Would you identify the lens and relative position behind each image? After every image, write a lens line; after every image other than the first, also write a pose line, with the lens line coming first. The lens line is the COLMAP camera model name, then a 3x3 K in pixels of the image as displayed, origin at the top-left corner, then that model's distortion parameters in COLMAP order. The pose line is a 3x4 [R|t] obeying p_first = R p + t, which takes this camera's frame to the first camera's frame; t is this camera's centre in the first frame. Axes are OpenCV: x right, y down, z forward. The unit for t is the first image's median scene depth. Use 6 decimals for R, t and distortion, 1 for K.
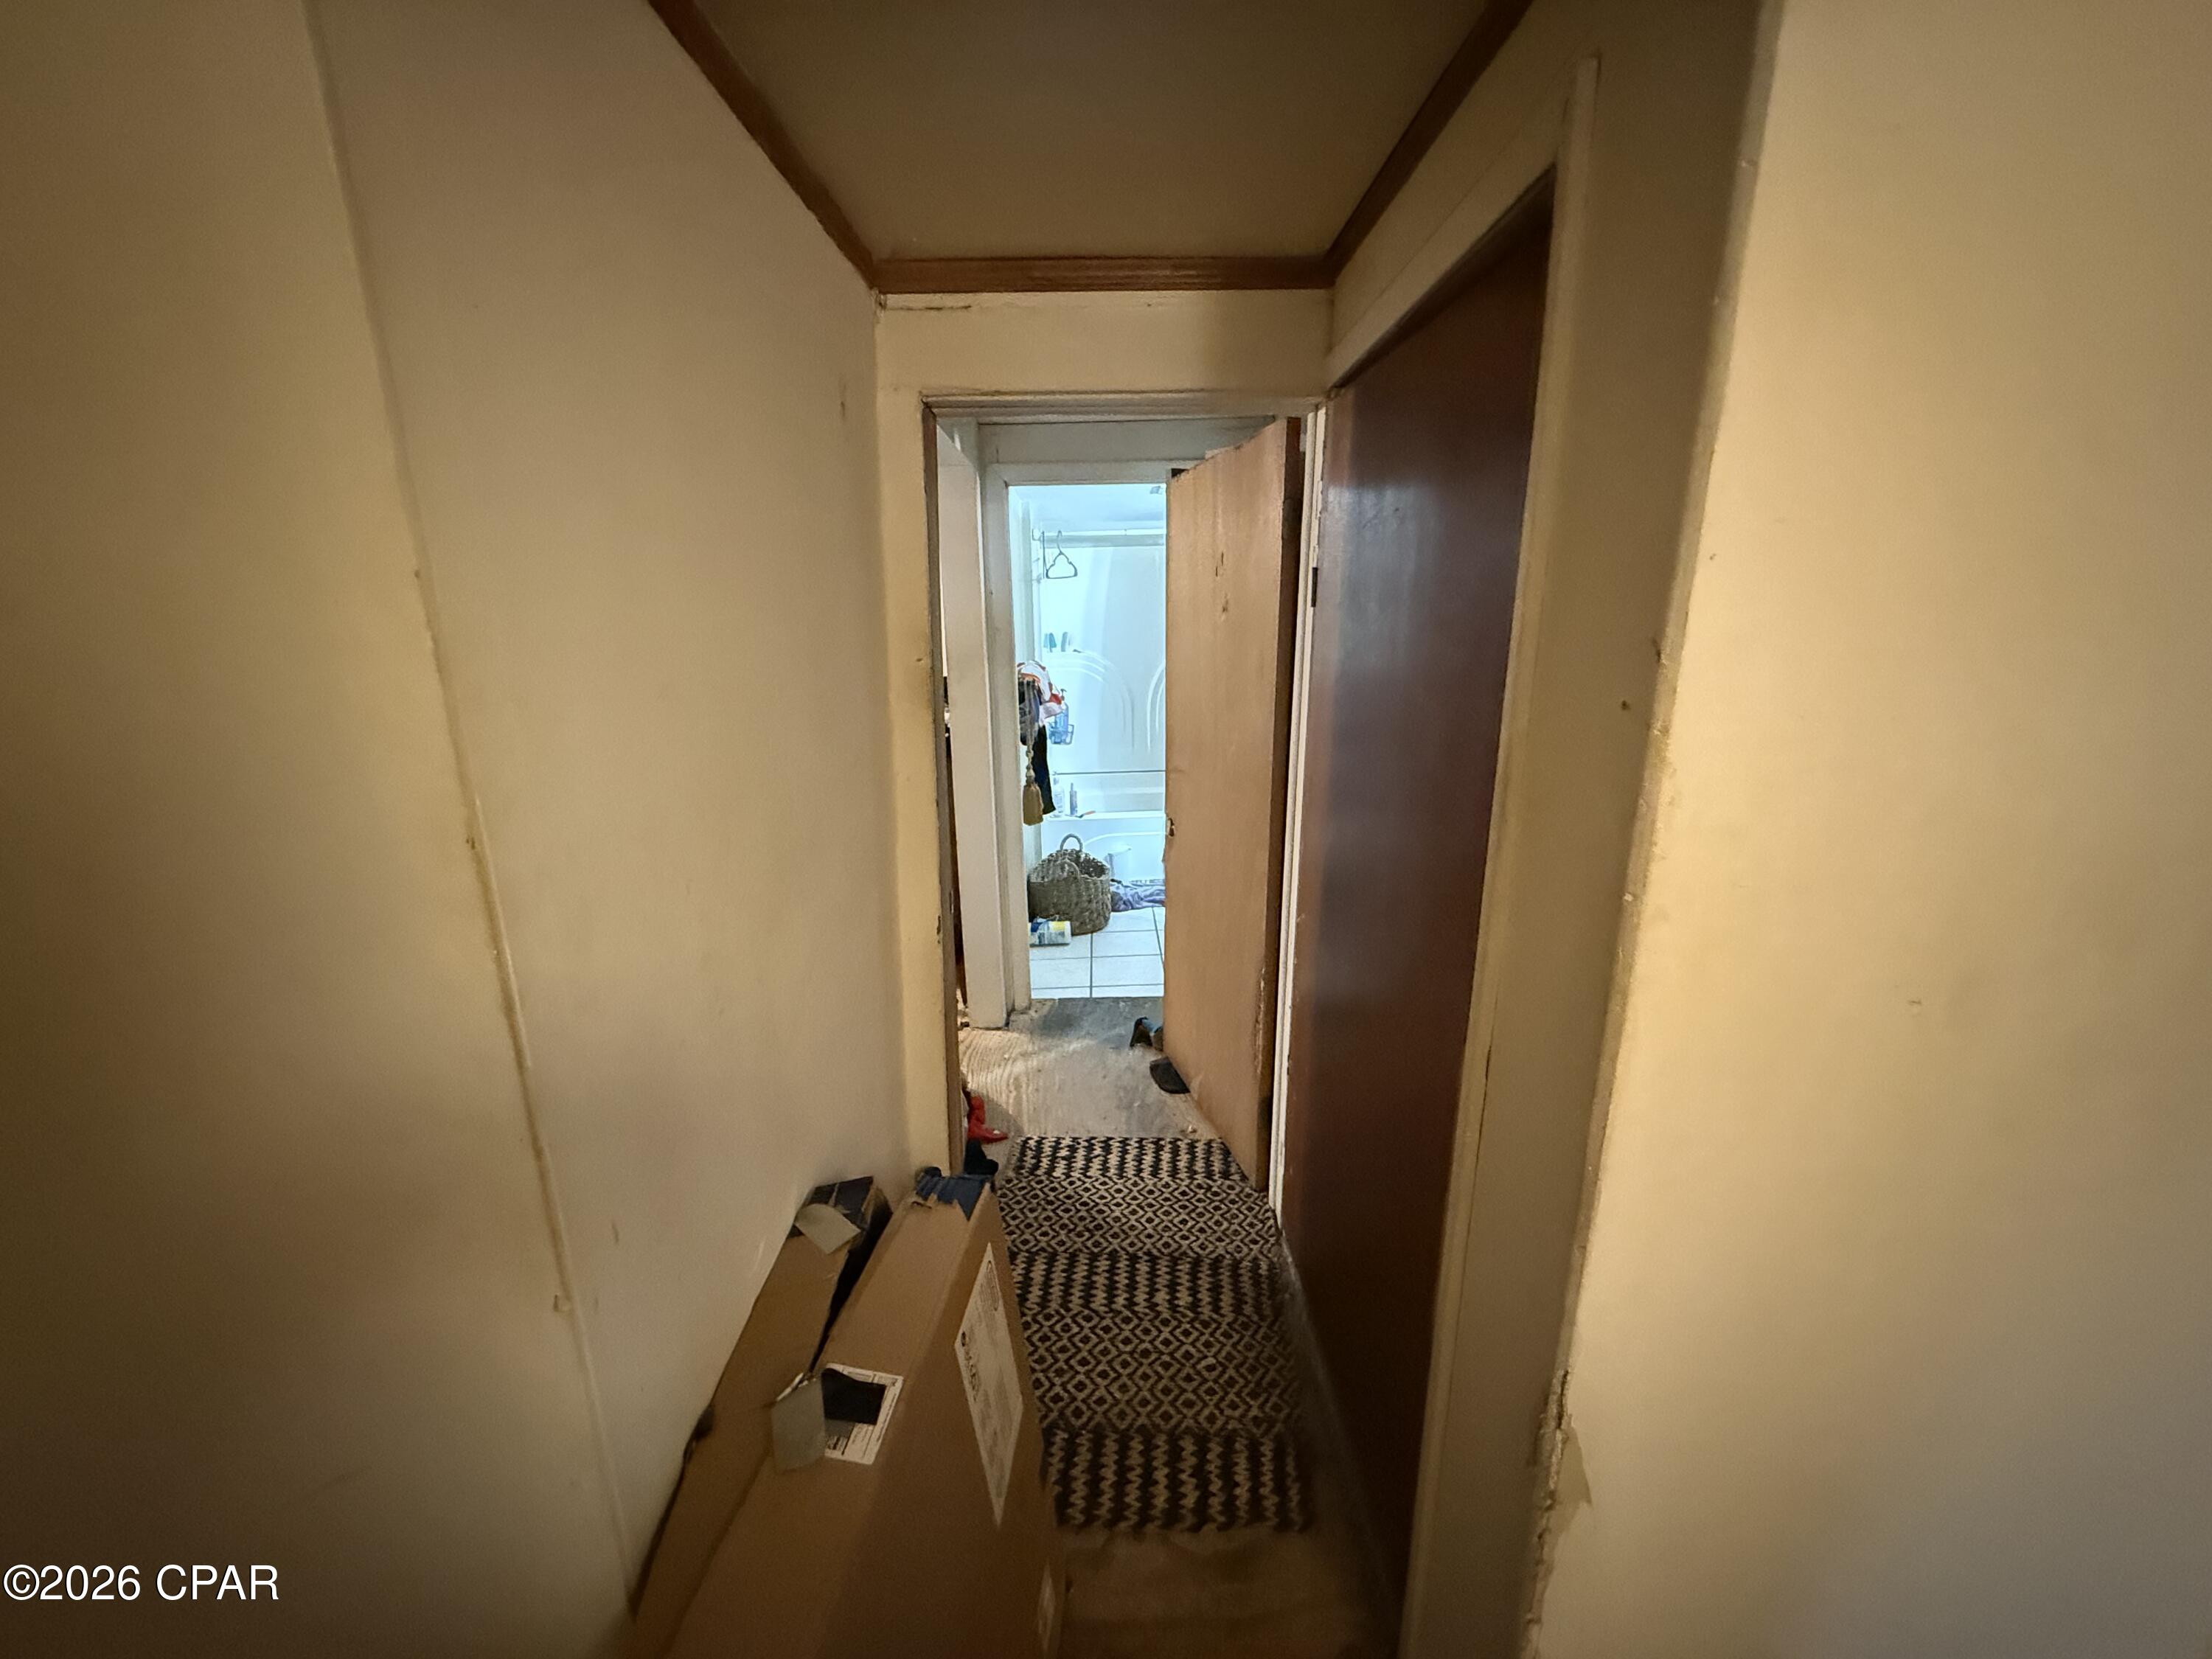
lens RADIAL K [[873.0, 0, 1111.7], [0, 873.0, 827.6], [0, 0, 1]] dist [-0.003355, -0.000122]
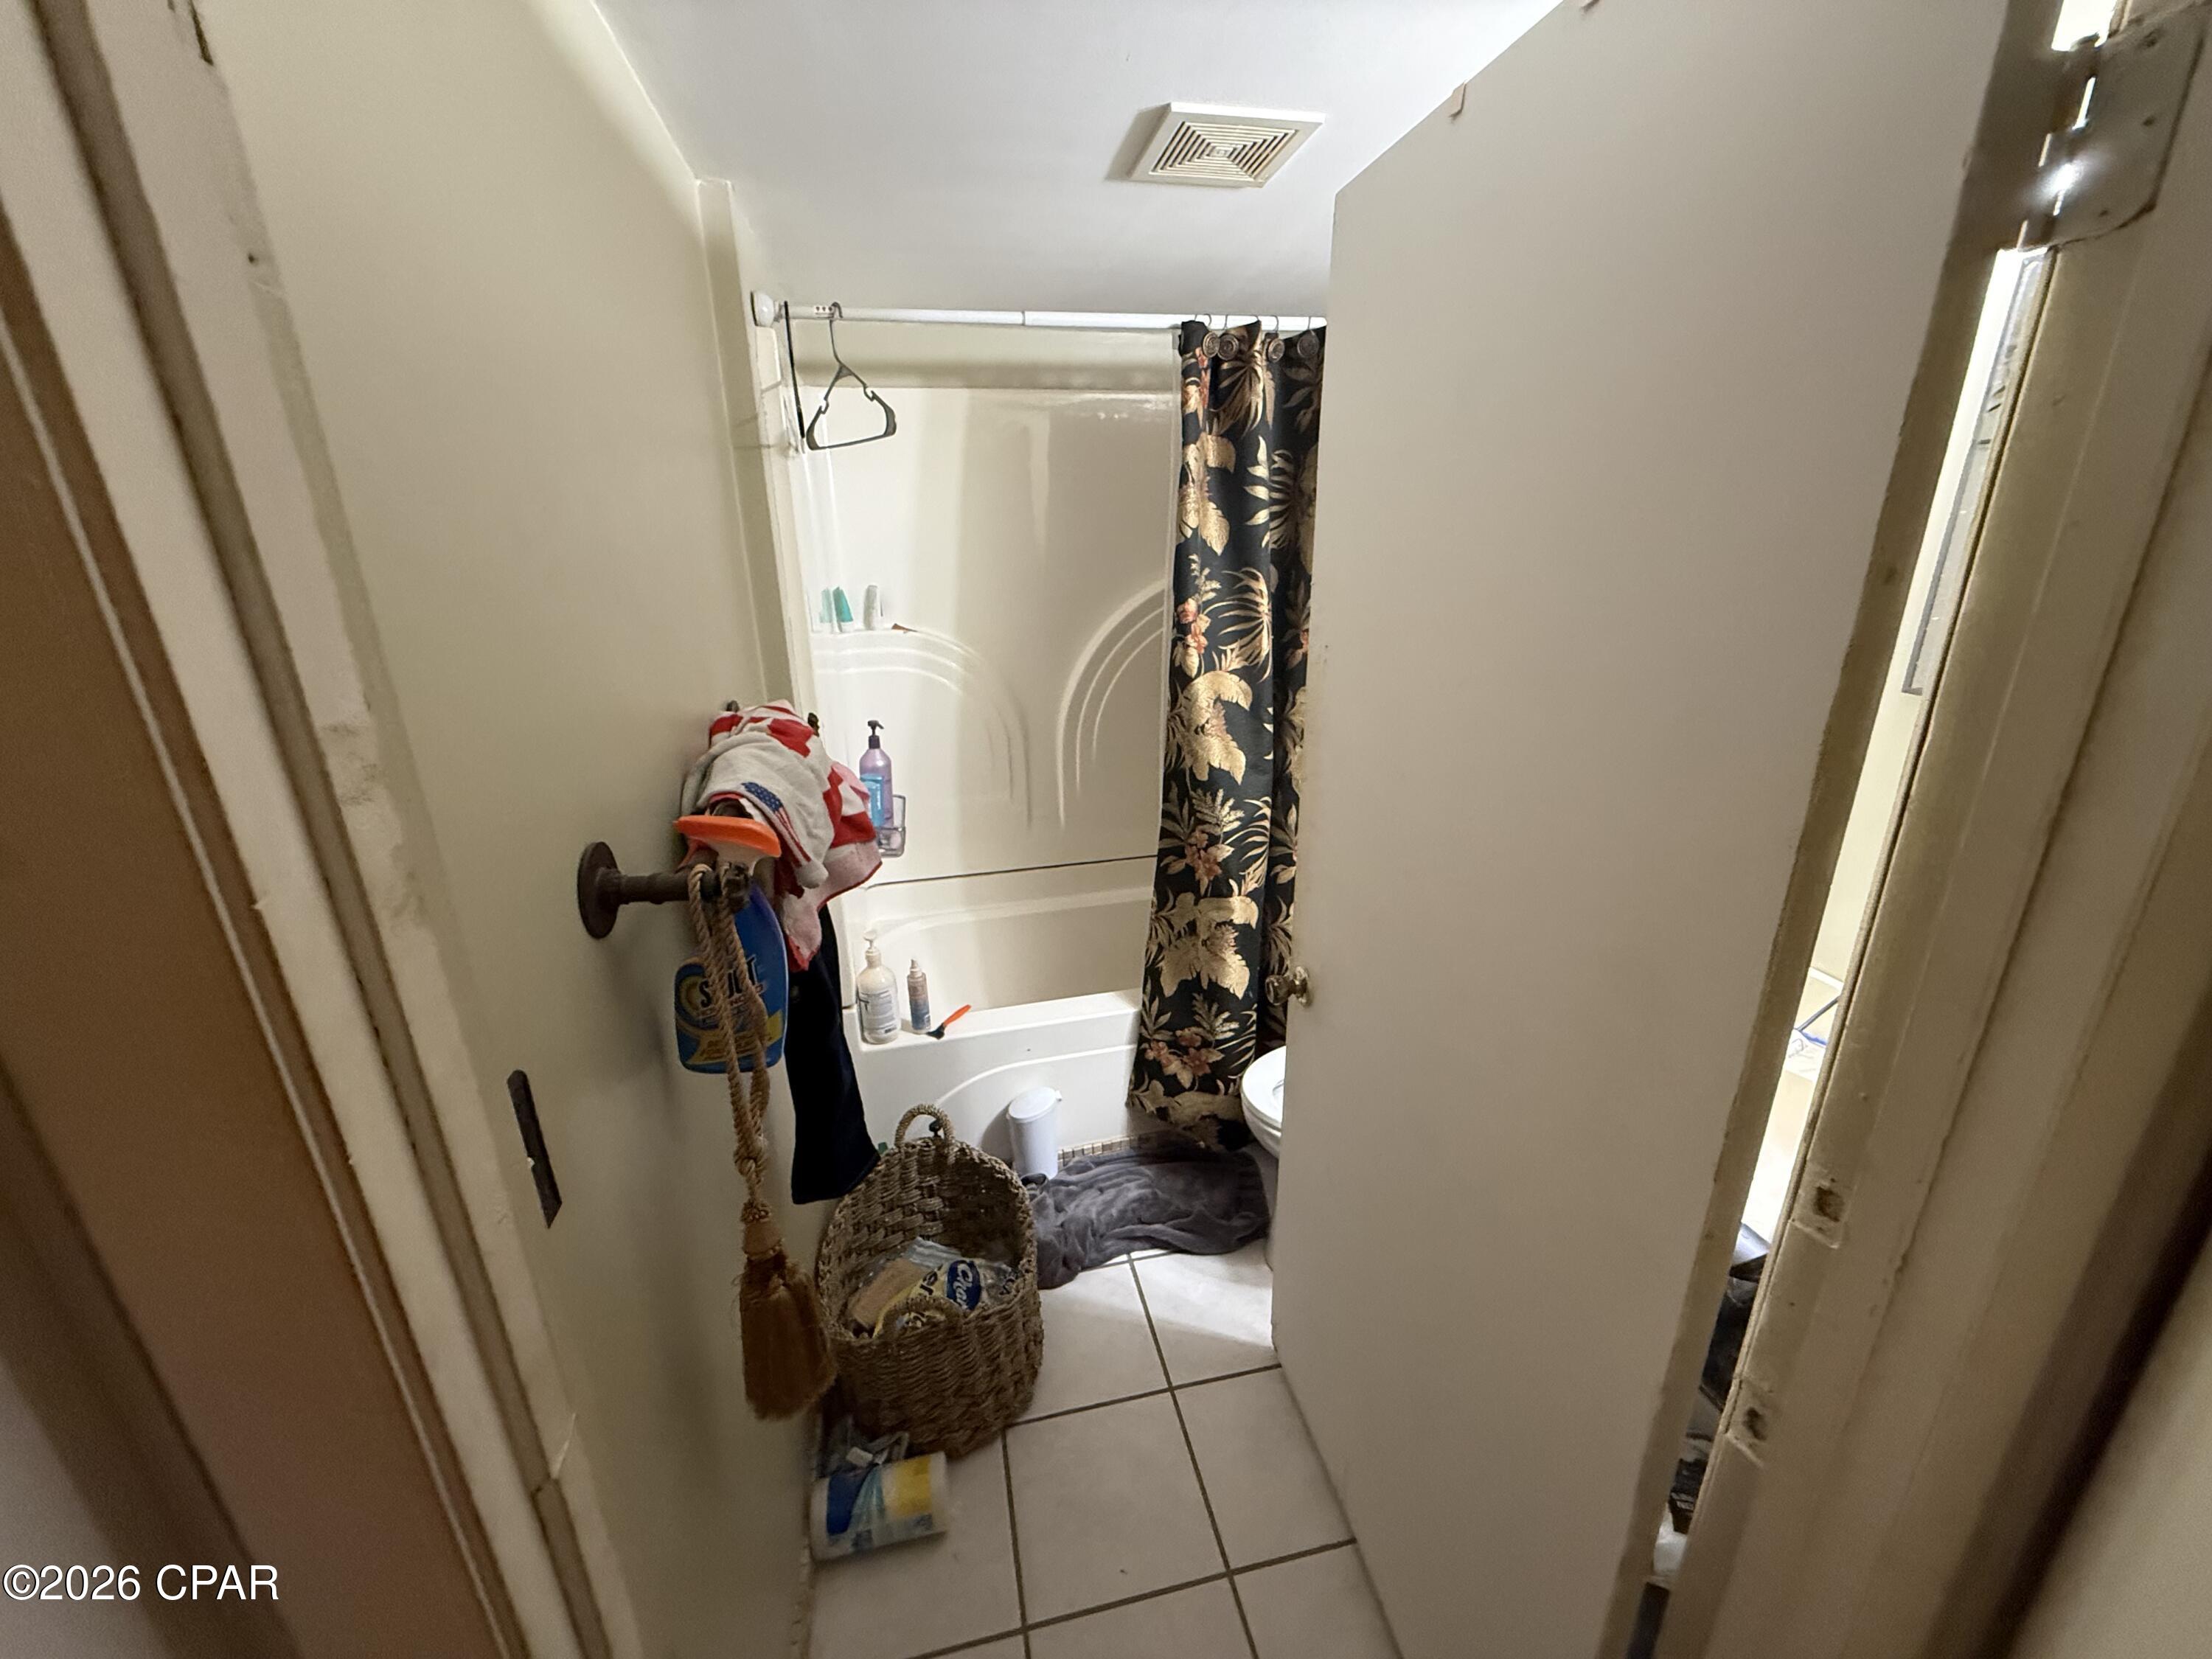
lens RADIAL K [[873.0, 0, 1100.6], [0, 873.0, 834.1], [0, 0, 1]] dist [-0.003355, -0.000122]
pose [[0.980931, -0.061444, 0.184387, -0.030167], [0.045605, 0.994991, 0.088952, -0.142042], [-0.188929, -0.078847, 0.978820, 0.572739]]
